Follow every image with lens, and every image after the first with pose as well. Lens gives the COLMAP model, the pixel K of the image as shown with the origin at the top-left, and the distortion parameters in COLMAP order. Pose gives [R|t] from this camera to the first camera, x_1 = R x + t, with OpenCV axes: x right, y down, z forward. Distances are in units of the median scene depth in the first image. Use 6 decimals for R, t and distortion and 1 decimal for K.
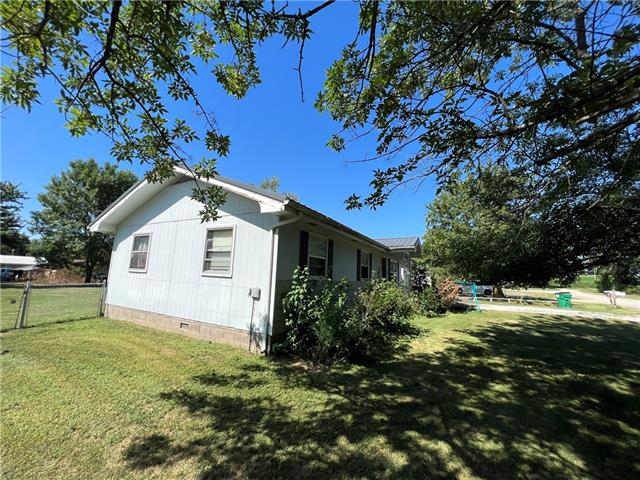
lens RADIAL K [[255.3, 0, 319.7], [0, 255.3, 243.6], [0, 0, 1]] dist [0.000889, 0.000707]
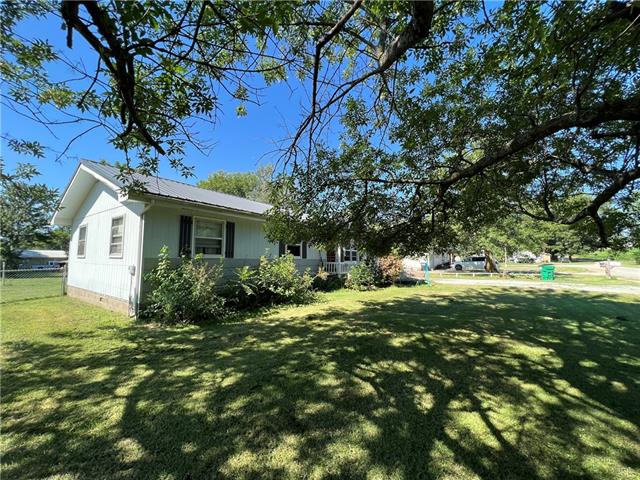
lens RADIAL K [[255.3, 0, 319.7], [0, 255.3, 237.1], [0, 0, 1]] dist [0.000889, 0.000707]
pose [[0.992308, -0.048164, -0.114036, 0.917050], [0.052500, 0.997996, 0.035326, 0.052334], [0.112106, -0.041041, 0.992848, -0.111278]]
